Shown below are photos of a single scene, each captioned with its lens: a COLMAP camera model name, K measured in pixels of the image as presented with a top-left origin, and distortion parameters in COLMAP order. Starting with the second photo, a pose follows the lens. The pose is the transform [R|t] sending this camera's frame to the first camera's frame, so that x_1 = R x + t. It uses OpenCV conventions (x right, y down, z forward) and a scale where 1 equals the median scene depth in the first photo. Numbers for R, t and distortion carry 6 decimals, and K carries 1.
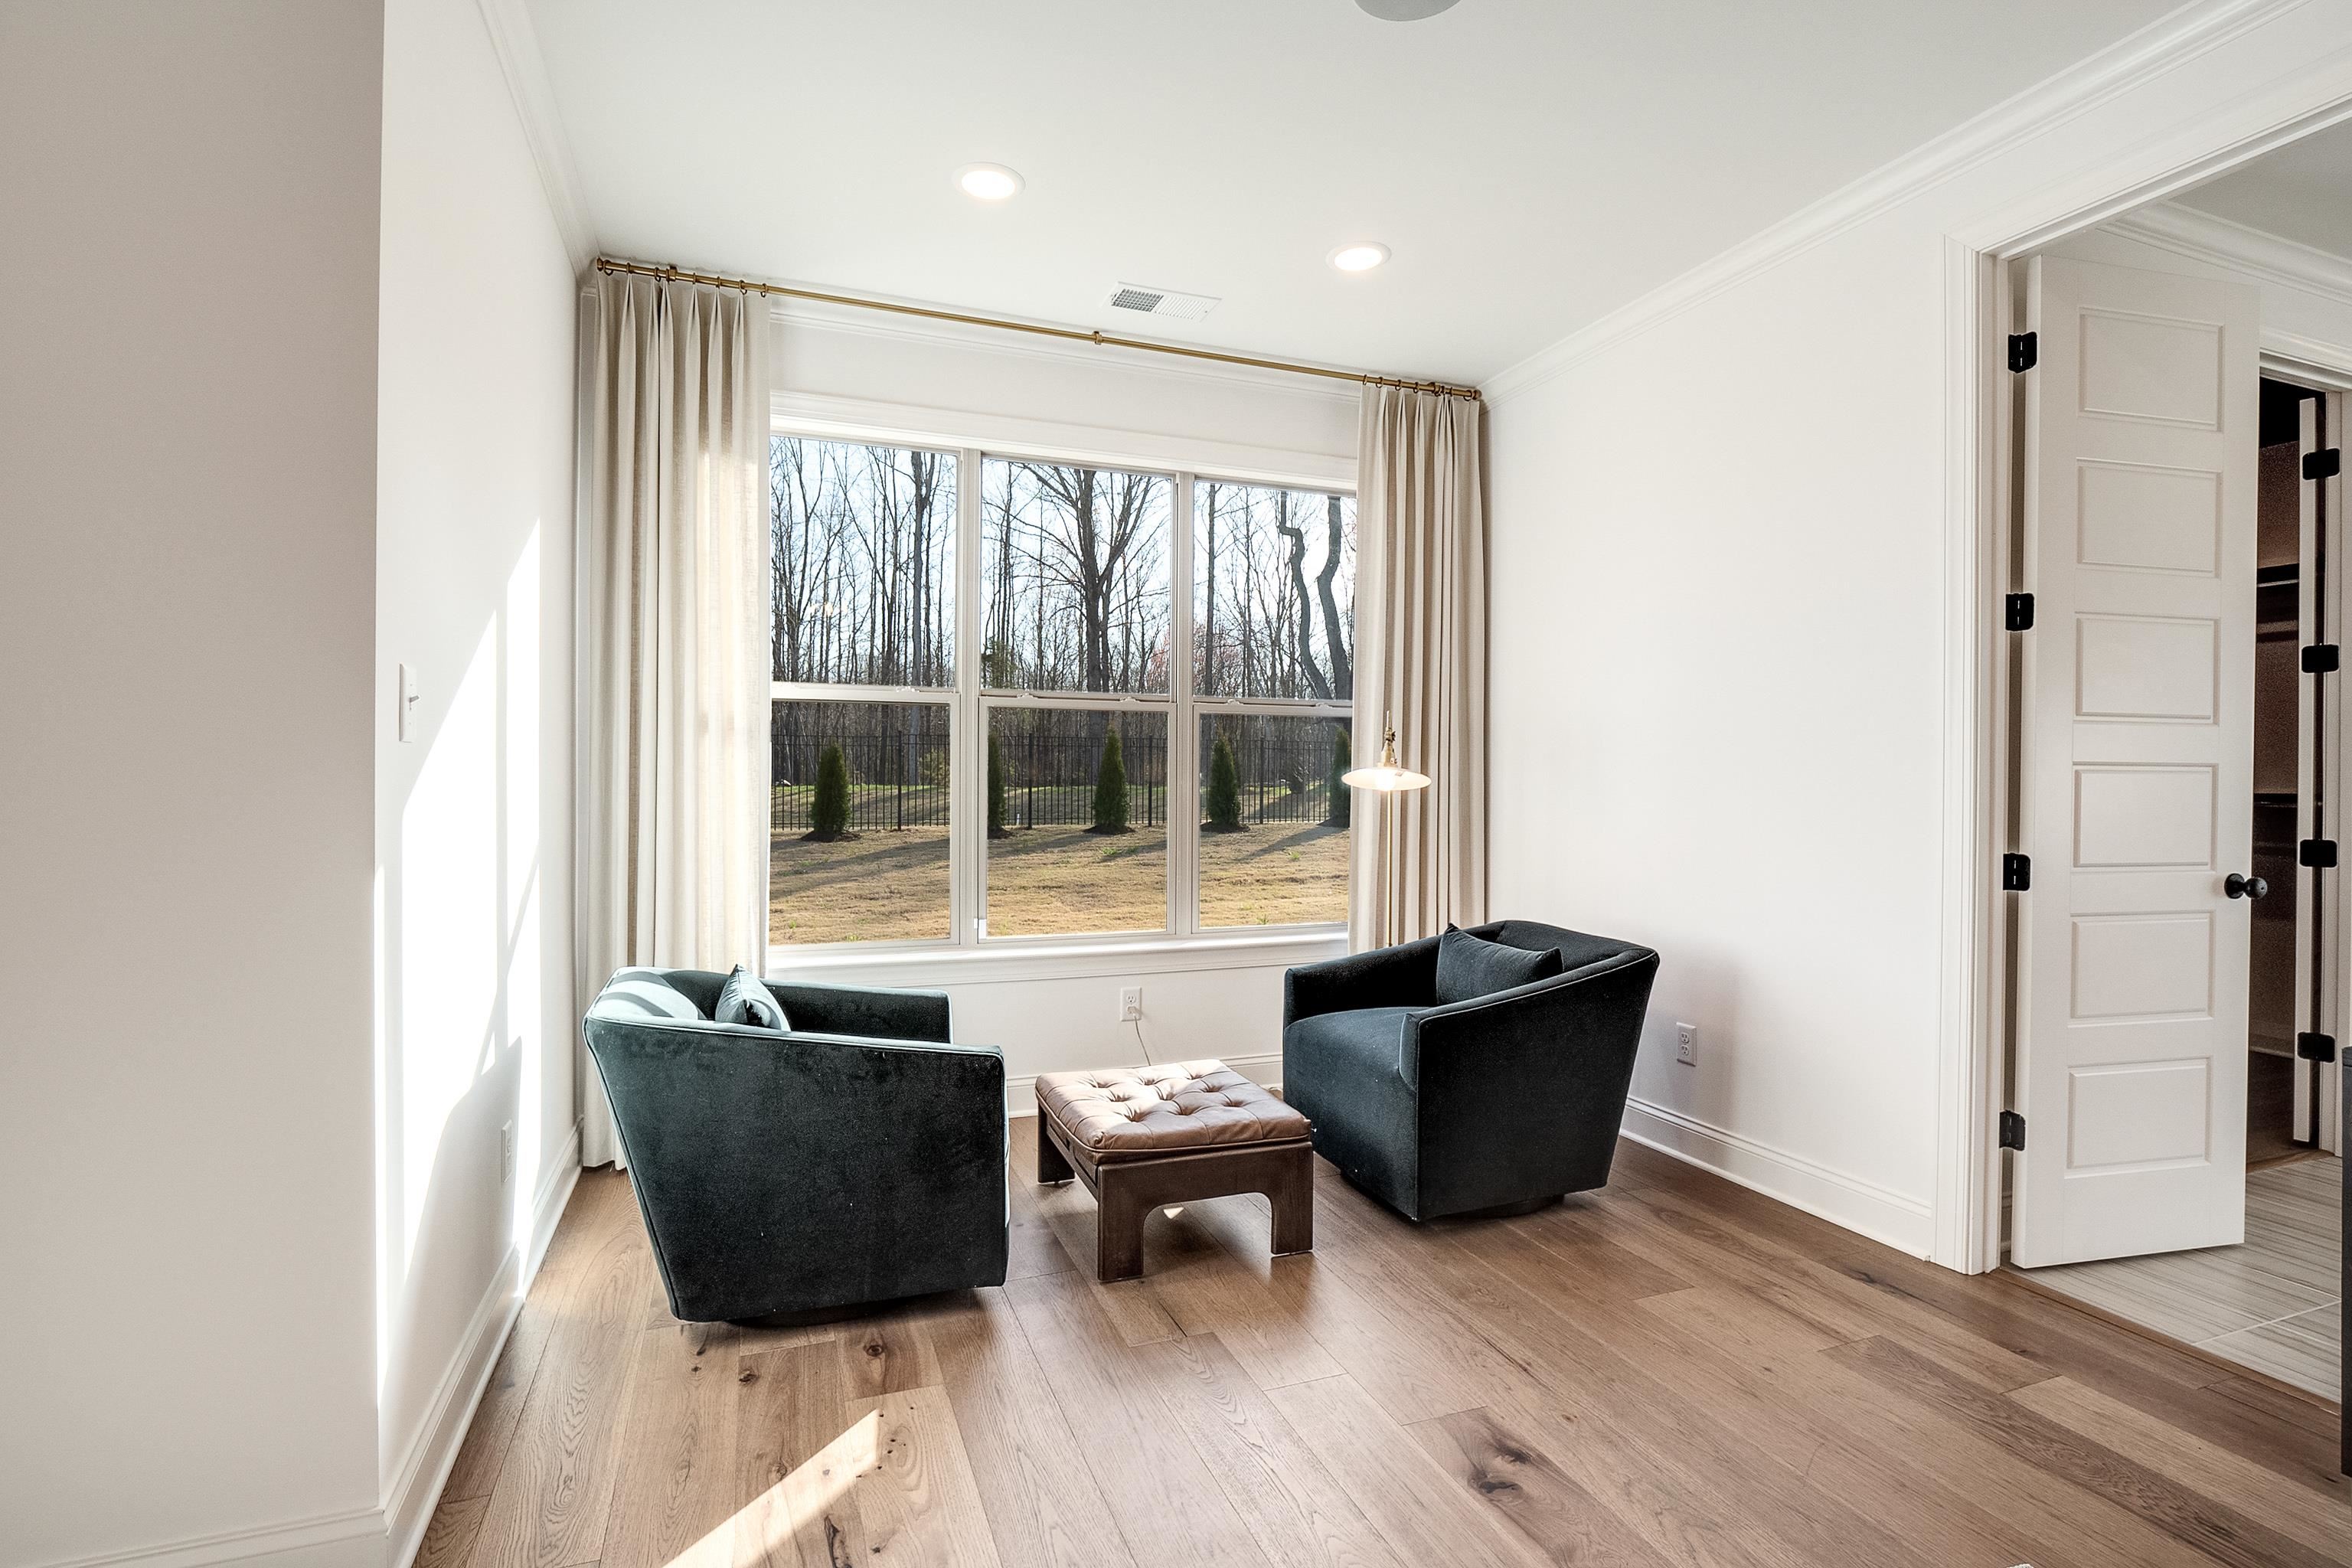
lens RADIAL K [[1114.3, 0, 1176.0], [0, 1114.3, 784.0], [0, 0, 1]] dist [0.002089, -0.012325]
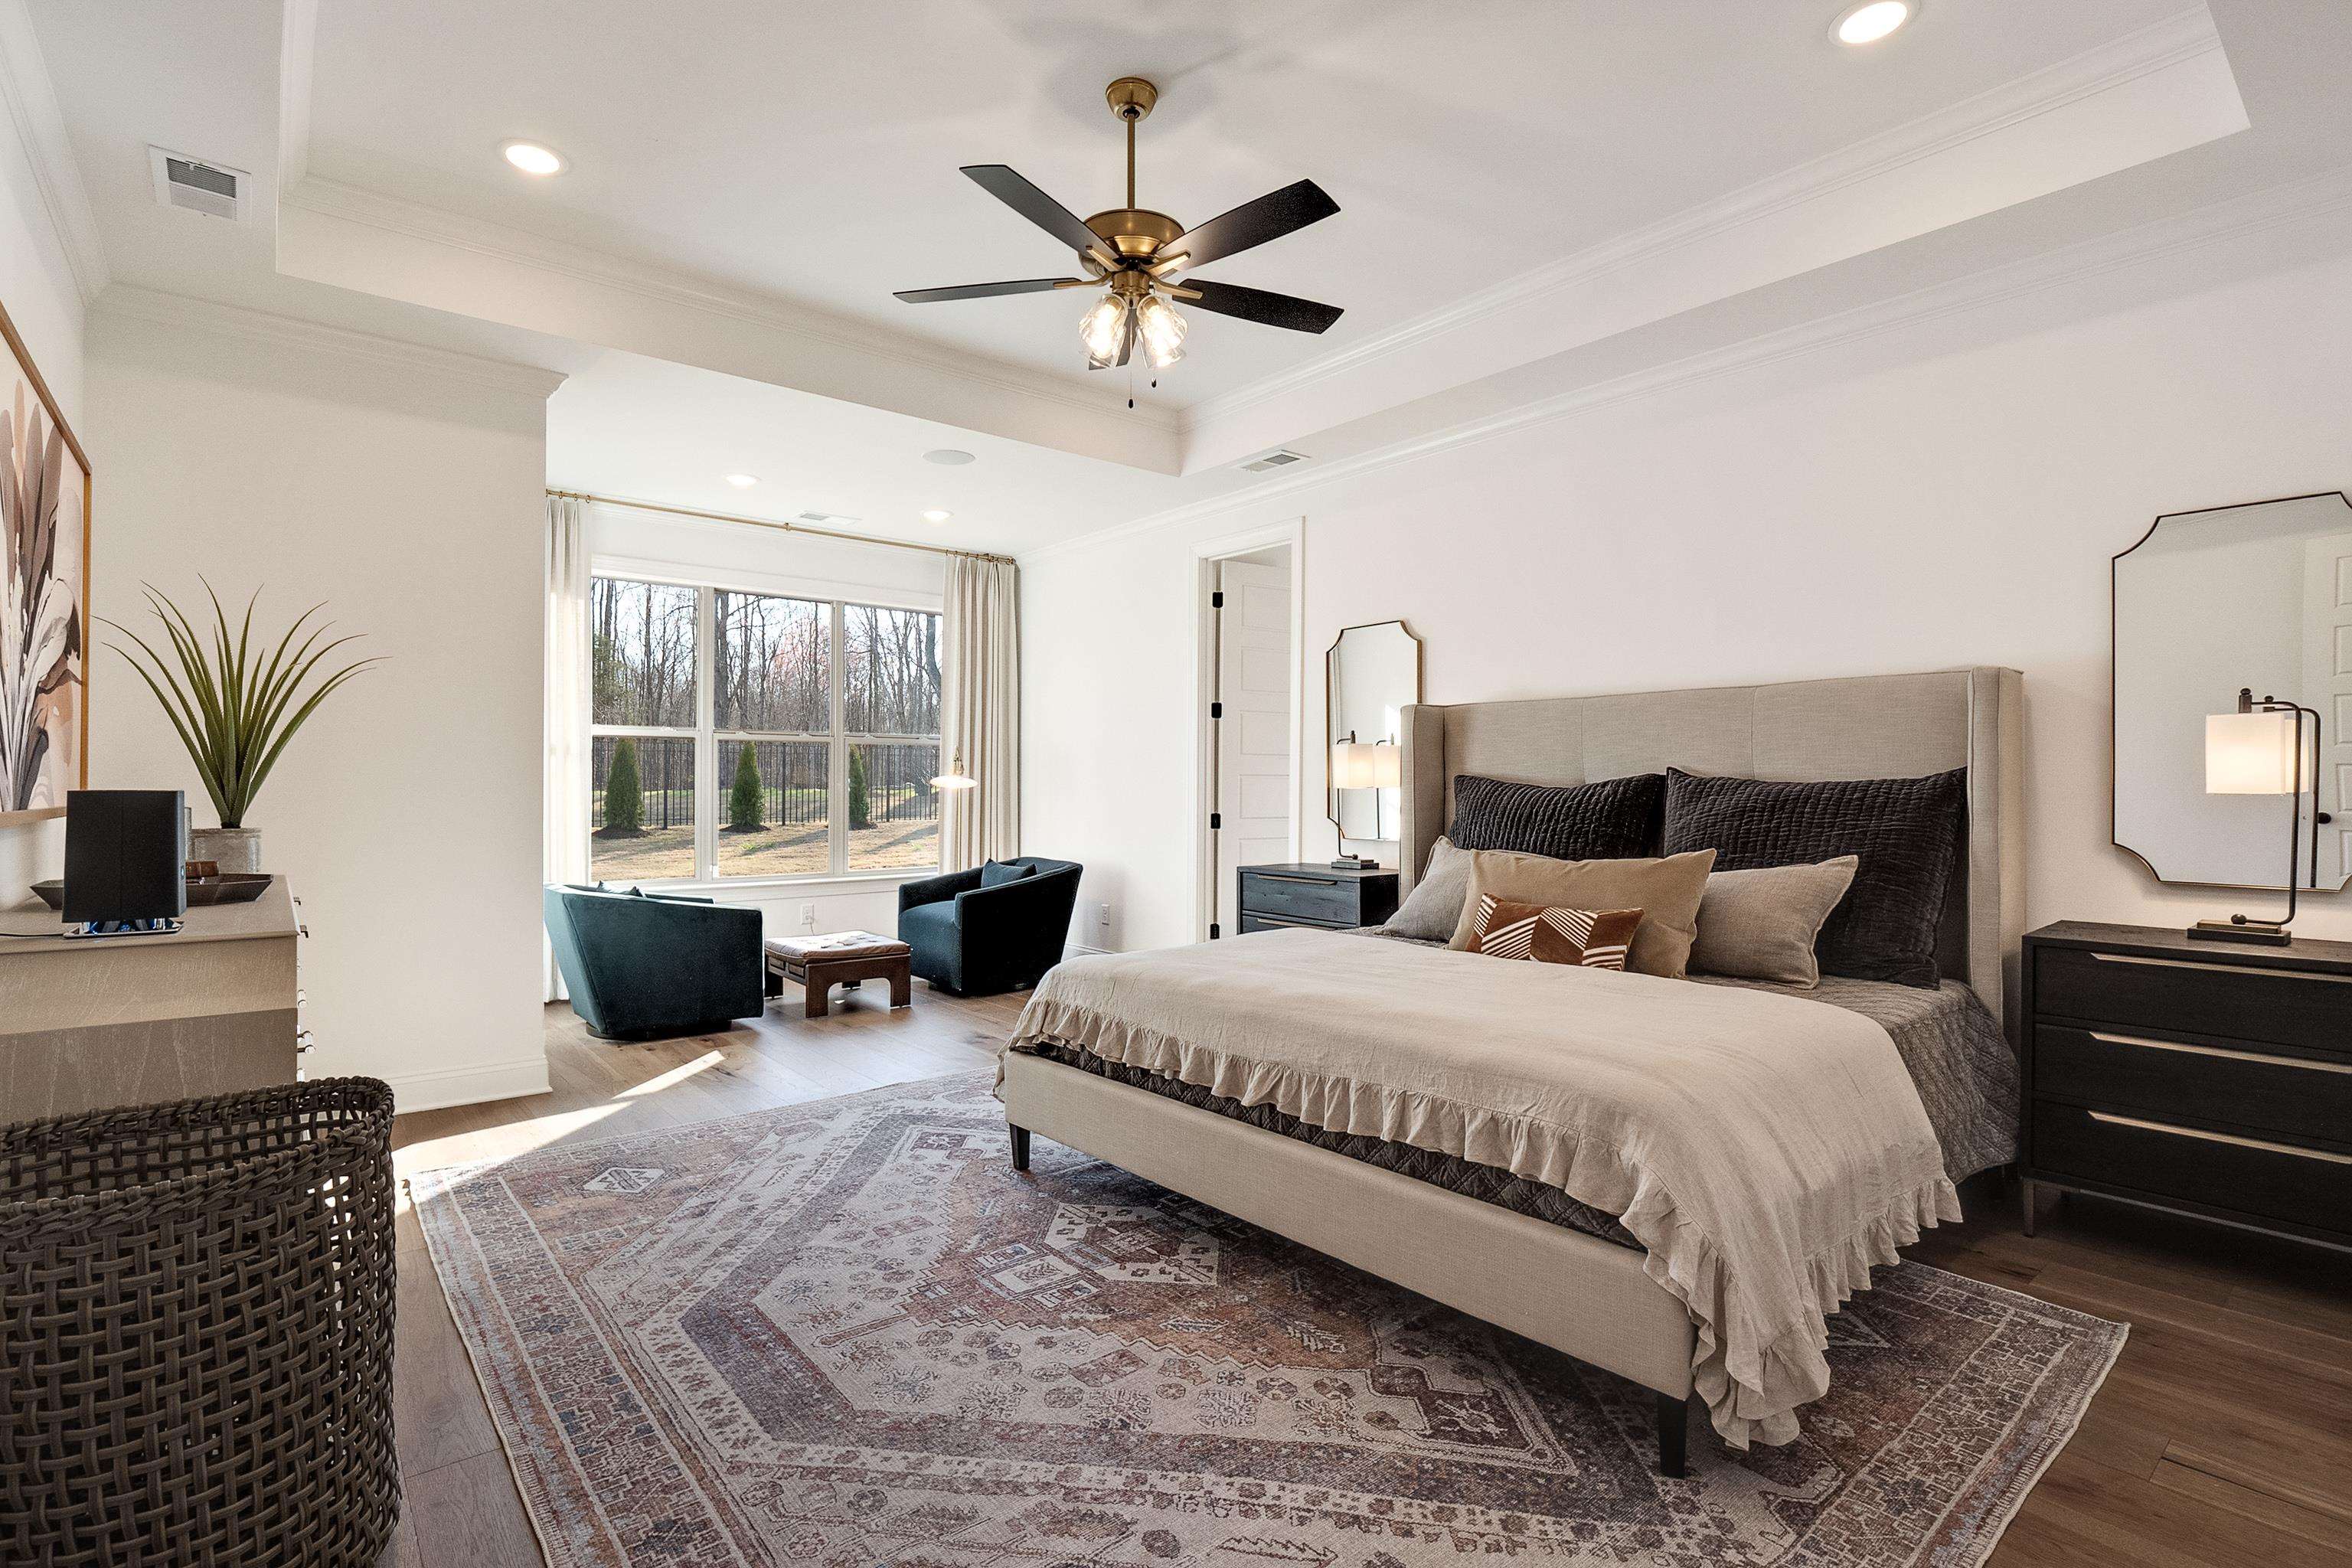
lens RADIAL K [[1114.3, 0, 1176.0], [0, 1114.3, 784.0], [0, 0, 1]] dist [0.002089, -0.012325]
pose [[0.946470, -0.000694, 0.322791, -0.059575], [0.001832, 0.999993, -0.003223, 0.005100], [-0.322786, 0.003642, 0.946465, -0.840192]]
